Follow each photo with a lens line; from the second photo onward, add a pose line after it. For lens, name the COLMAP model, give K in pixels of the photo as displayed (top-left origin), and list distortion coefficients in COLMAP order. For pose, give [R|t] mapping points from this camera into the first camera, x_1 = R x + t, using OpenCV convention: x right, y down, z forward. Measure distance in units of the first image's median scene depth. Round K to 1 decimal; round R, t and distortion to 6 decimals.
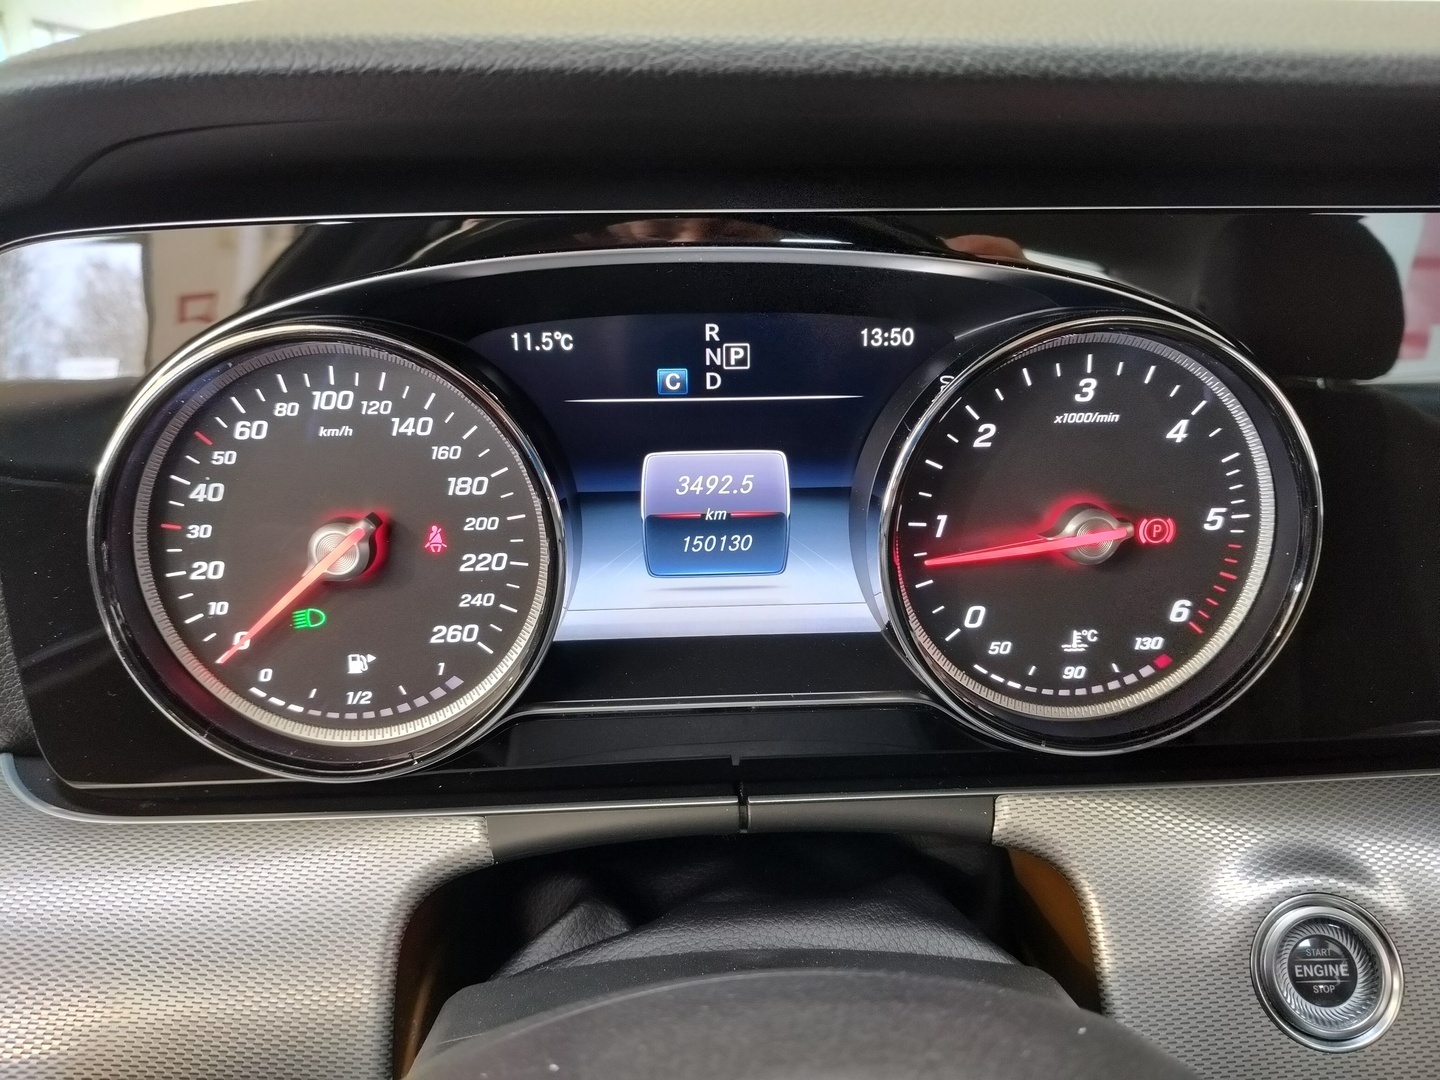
lens RADIAL K [[1147.8, 0, 739.4], [0, 1147.8, 534.4], [0, 0, 1]] dist [0.097134, -0.395568]
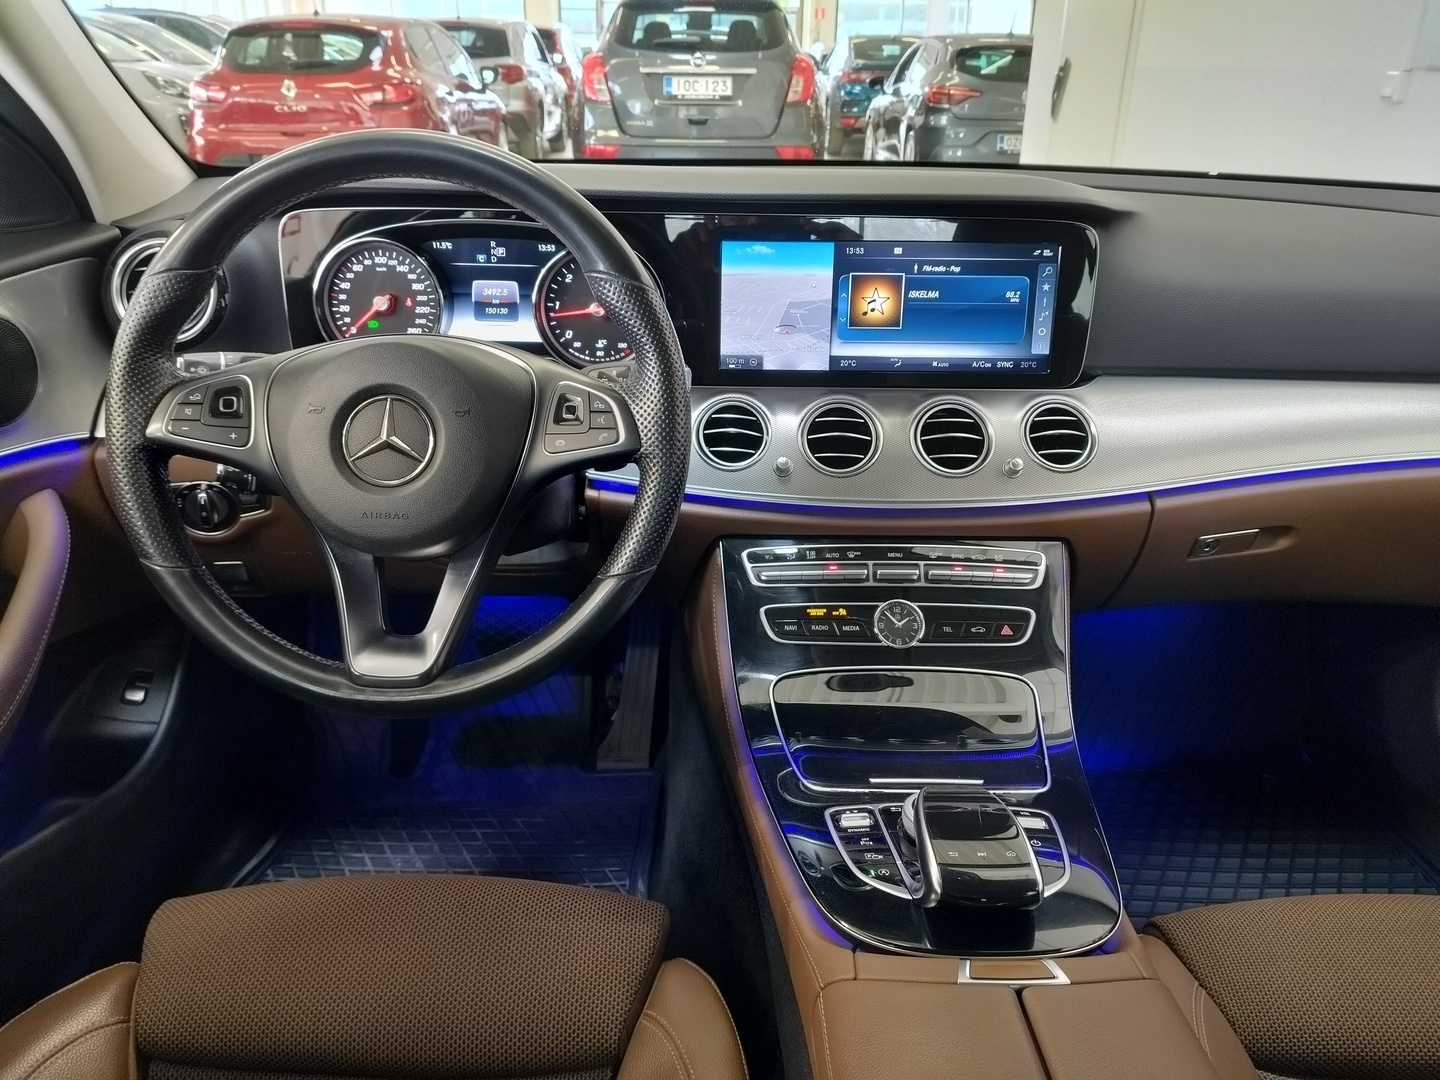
lens RADIAL K [[1092.0, 0, 727.5], [0, 1092.0, 547.3], [0, 0, 1]] dist [0.006595, -0.065450]
pose [[0.997705, 0.048916, -0.046822, 0.868630], [-0.045003, 0.995677, 0.081258, 0.421709], [0.050594, -0.078964, 0.995593, -2.243339]]
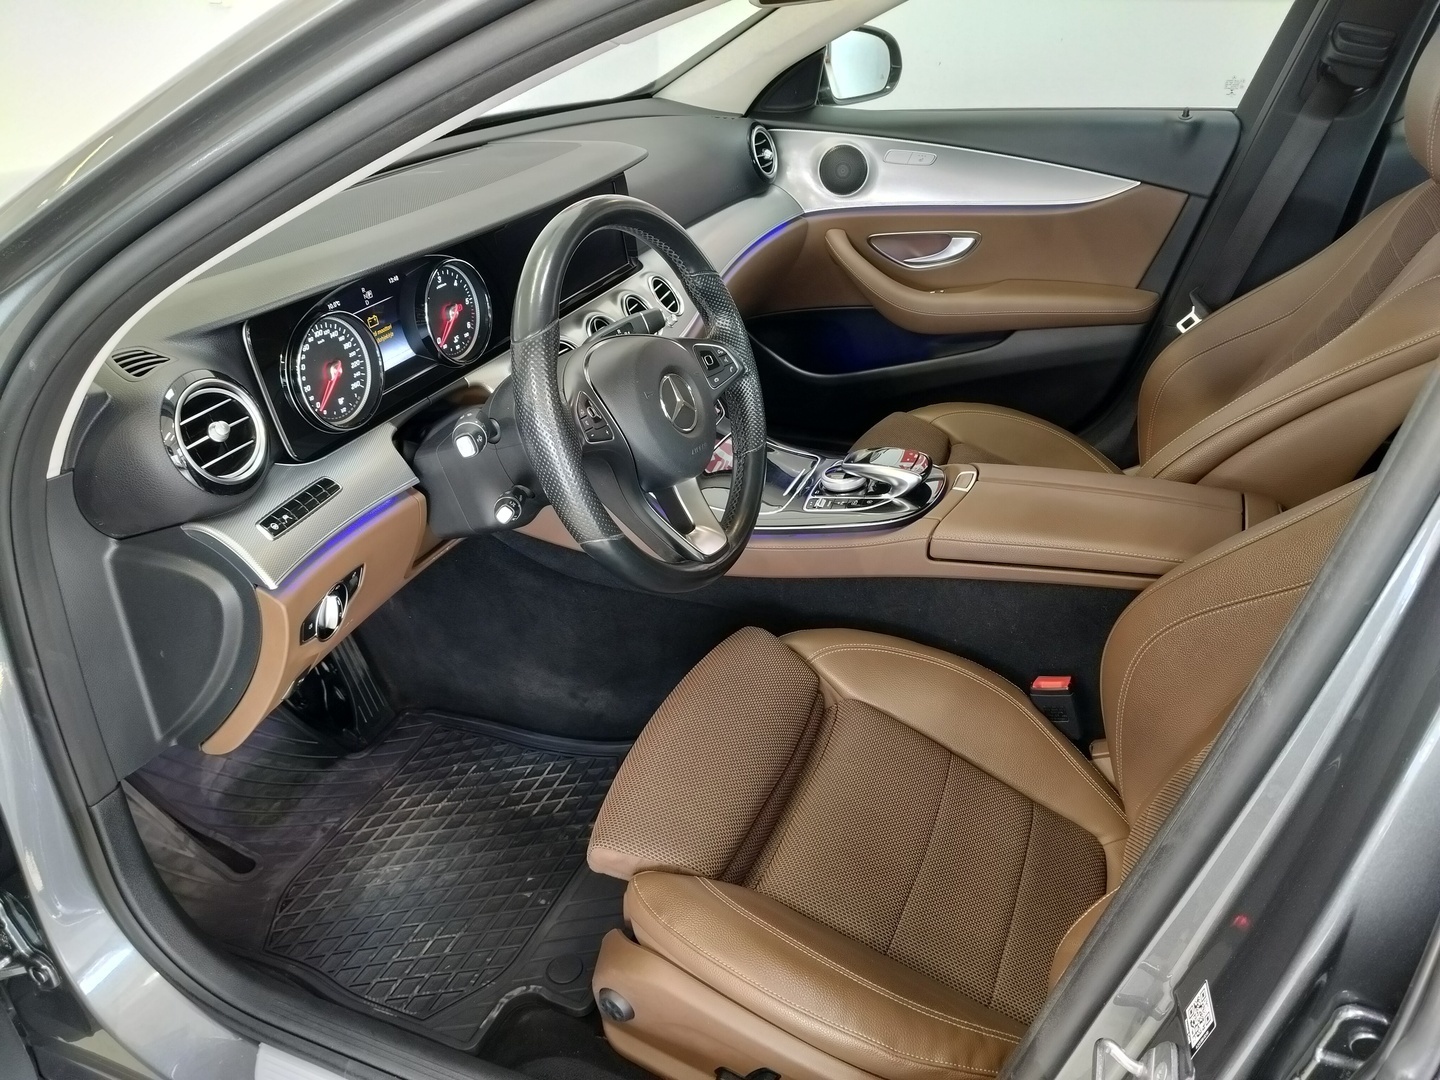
lens RADIAL K [[1086.6, 0, 722.6], [0, 1086.6, 555.4], [0, 0, 1]] dist [0.016909, -0.085581]
pose [[0.462254, -0.458165, 0.759215, -2.692106], [0.329679, 0.883603, 0.332502, -0.213010], [-0.823185, 0.096597, 0.559496, -1.975062]]
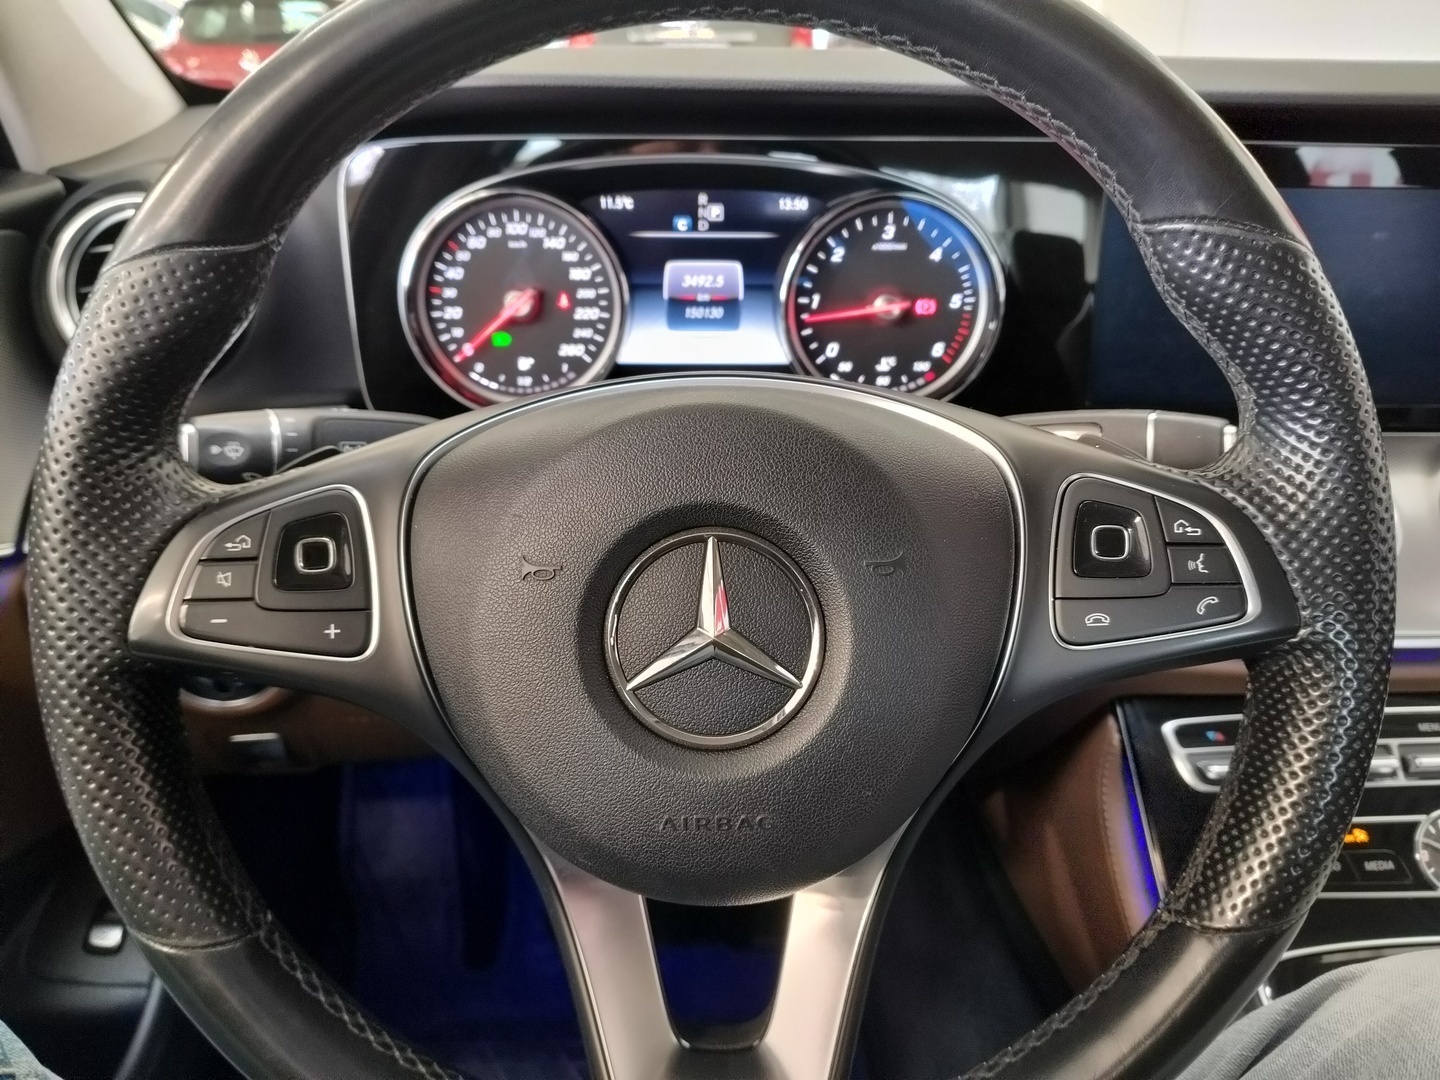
lens RADIAL K [[1112.4, 0, 722.2], [0, 1112.4, 534.2], [0, 0, 1]] dist [0.092392, -0.238902]
pose [[0.999125, 0.026904, -0.032032, 0.088179], [-0.024118, 0.996140, 0.084399, 0.237302], [0.034179, -0.083552, 0.995917, -0.973267]]
